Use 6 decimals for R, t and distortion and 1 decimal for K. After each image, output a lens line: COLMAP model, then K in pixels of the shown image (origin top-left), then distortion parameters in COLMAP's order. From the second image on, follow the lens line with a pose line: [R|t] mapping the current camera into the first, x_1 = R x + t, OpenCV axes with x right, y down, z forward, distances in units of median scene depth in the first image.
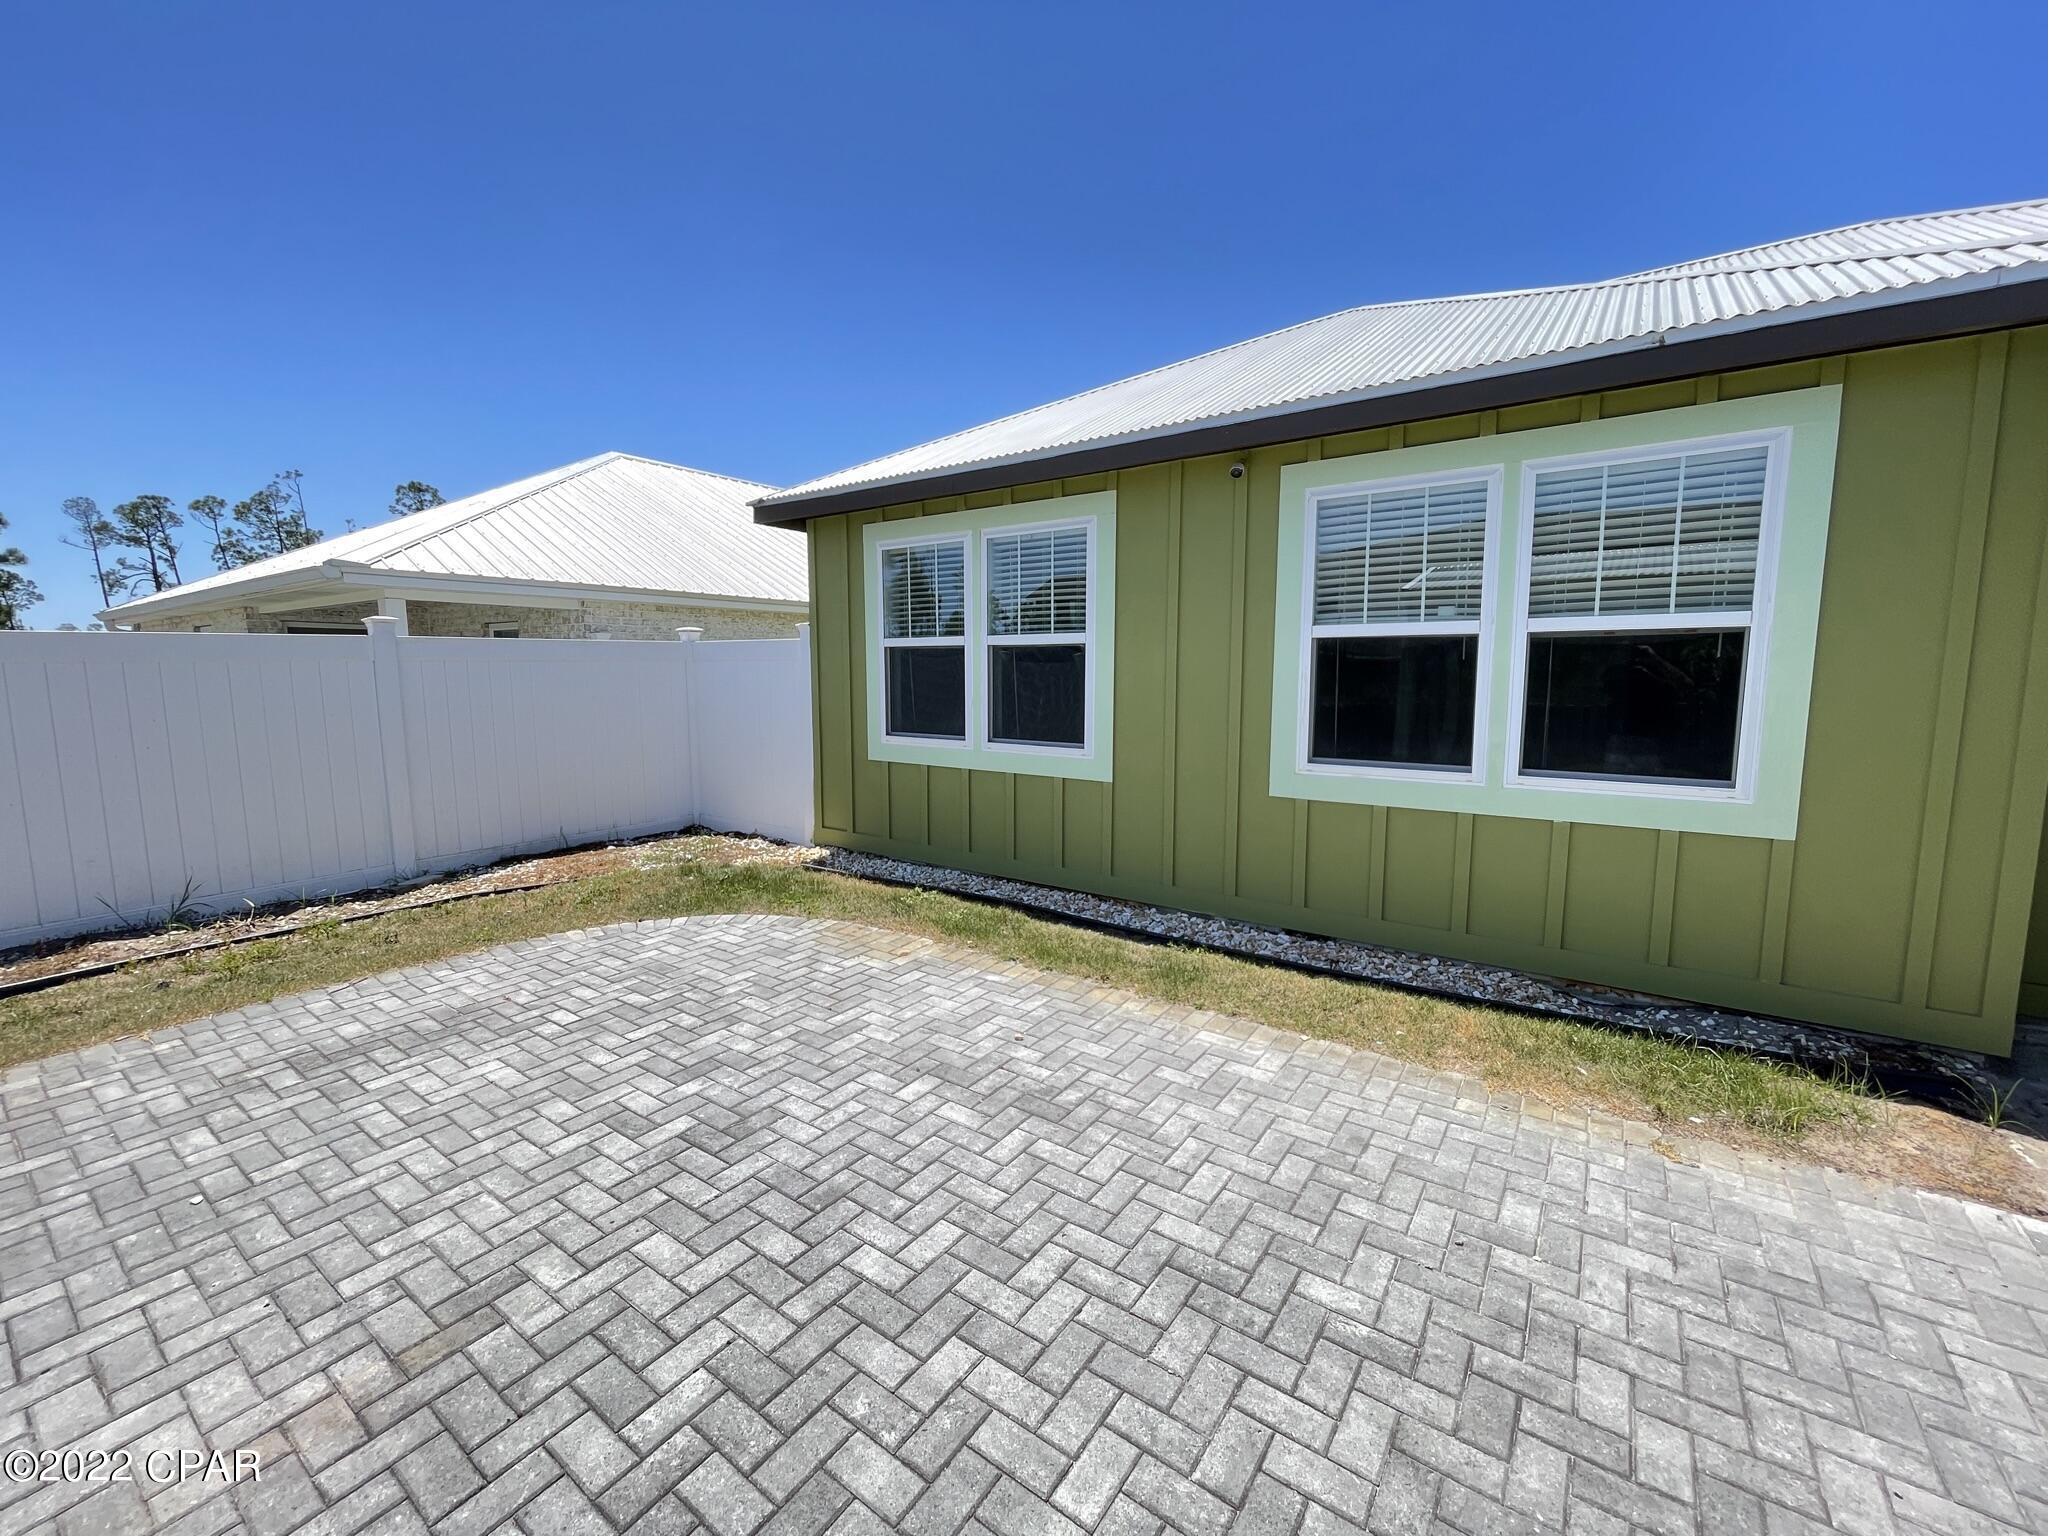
lens RADIAL K [[831.4, 0, 1024.5], [0, 831.4, 764.2], [0, 0, 1]] dist [-0.000236, -0.000527]
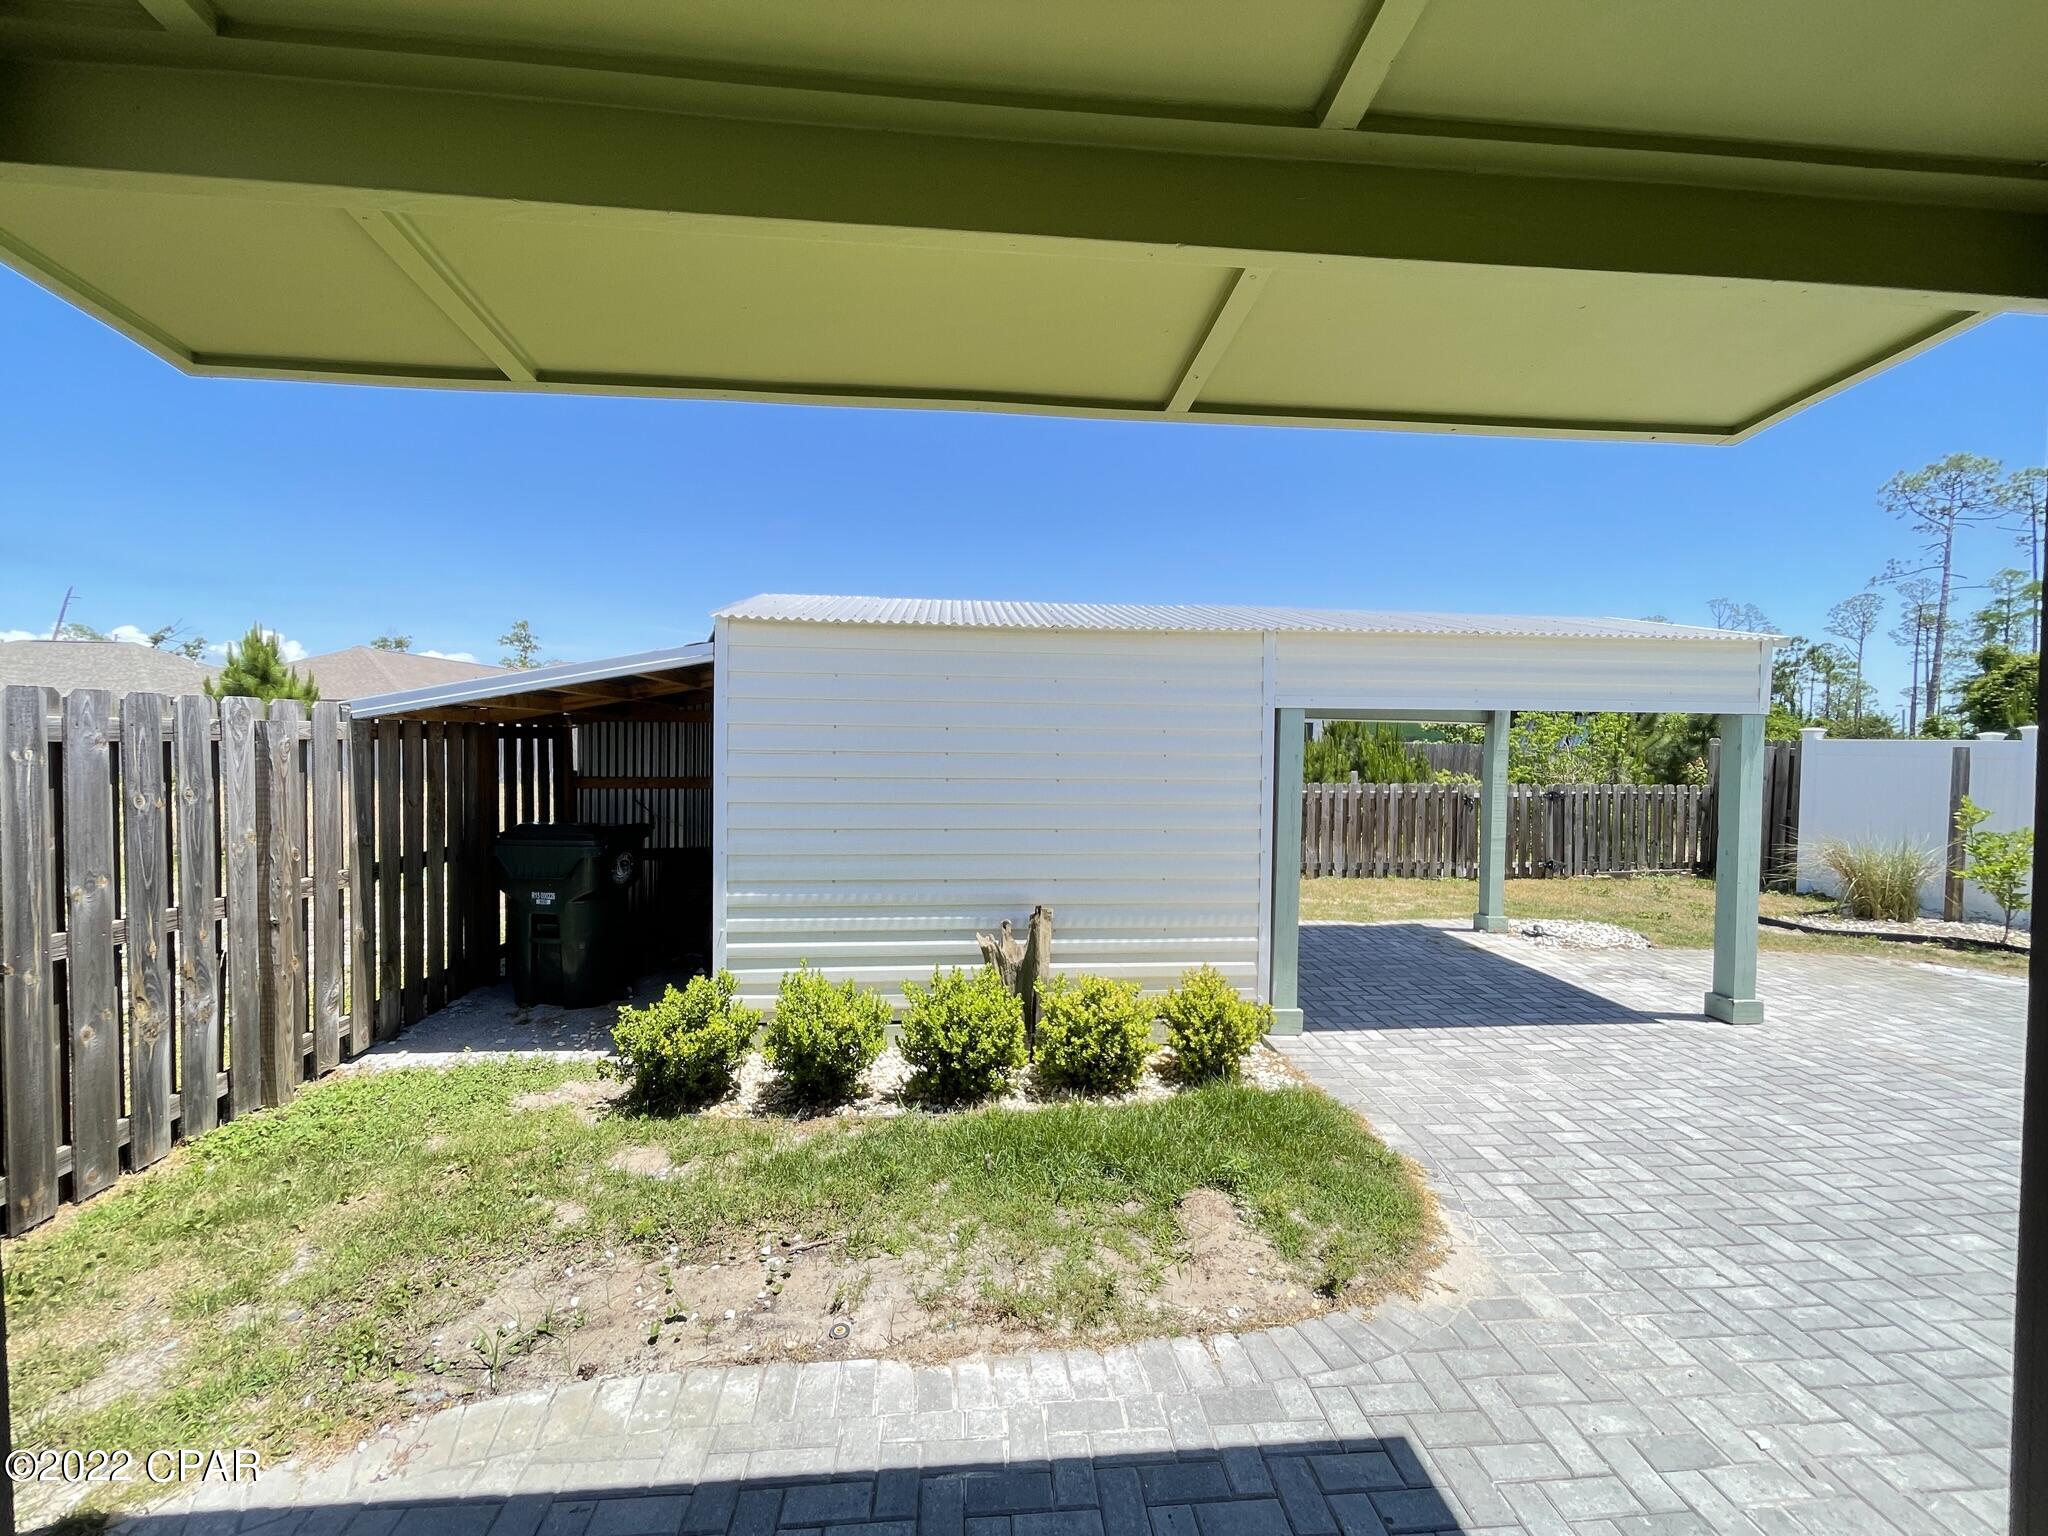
lens RADIAL K [[831.4, 0, 1018.7], [0, 831.4, 762.8], [0, 0, 1]] dist [-0.000236, -0.000527]
pose [[-0.770592, 0.011796, -0.637219, 1.547979], [-0.087055, 0.988509, 0.123574, -0.104368], [0.631355, 0.150698, -0.760711, 0.597666]]
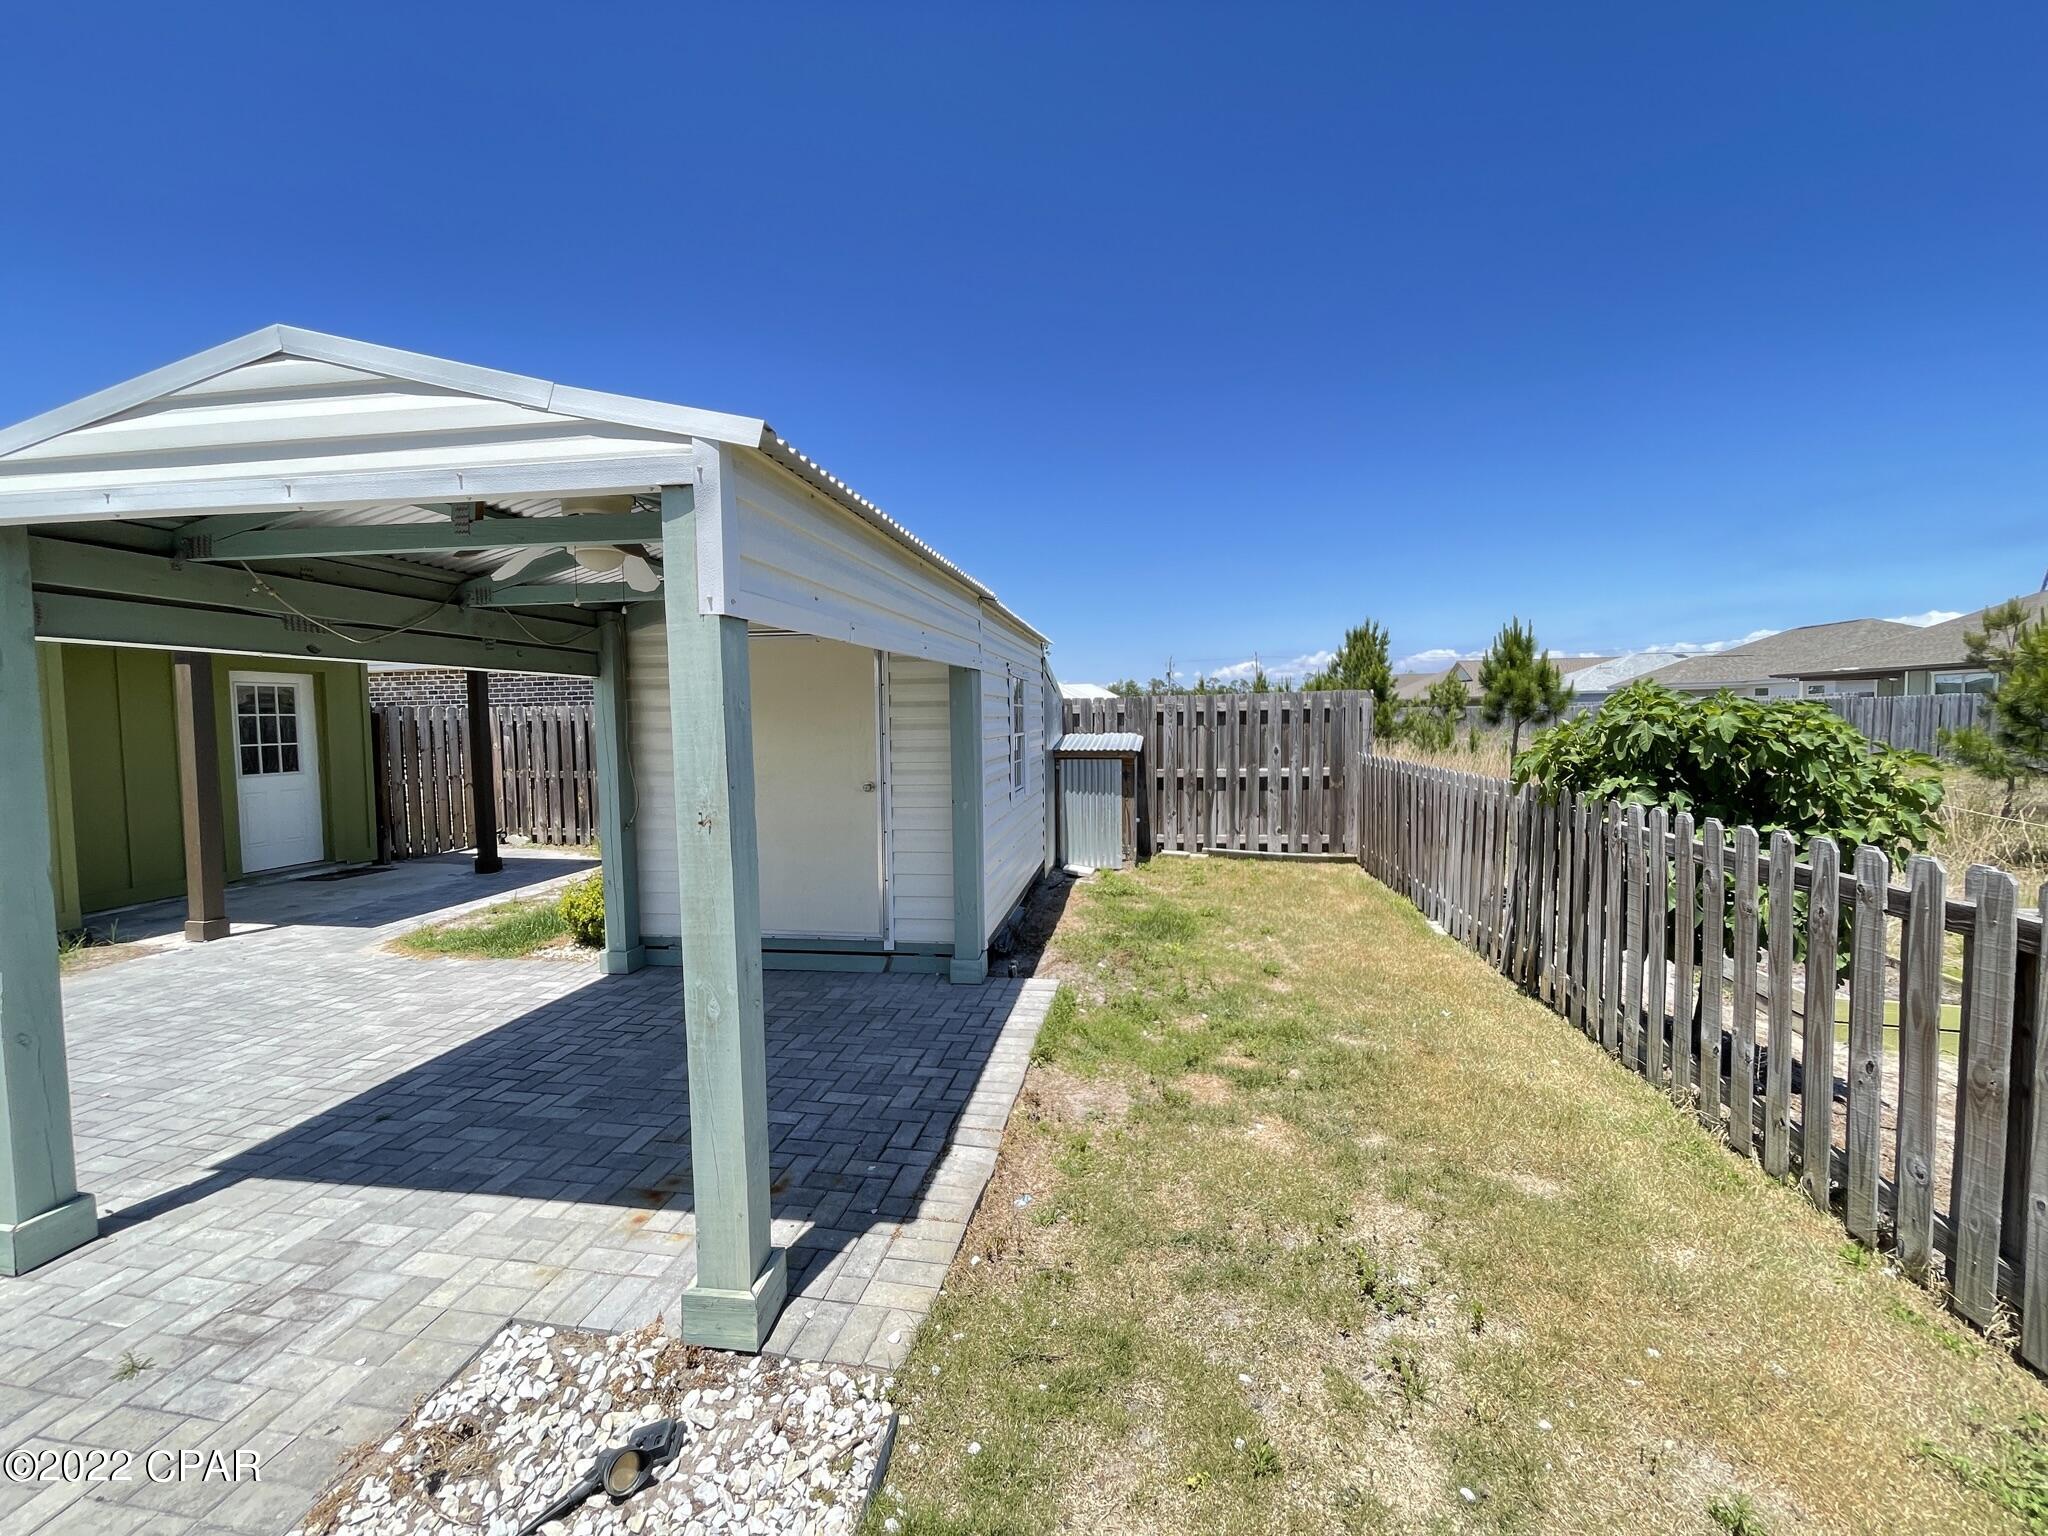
lens RADIAL K [[831.4, 0, 1020.8], [0, 831.4, 755.2], [0, 0, 1]] dist [-0.000236, -0.000527]
pose [[-0.433848, -0.031746, 0.900426, -1.548609], [0.124657, 0.987653, 0.094884, 0.033237], [-0.892321, 0.153409, -0.424534, -0.231912]]
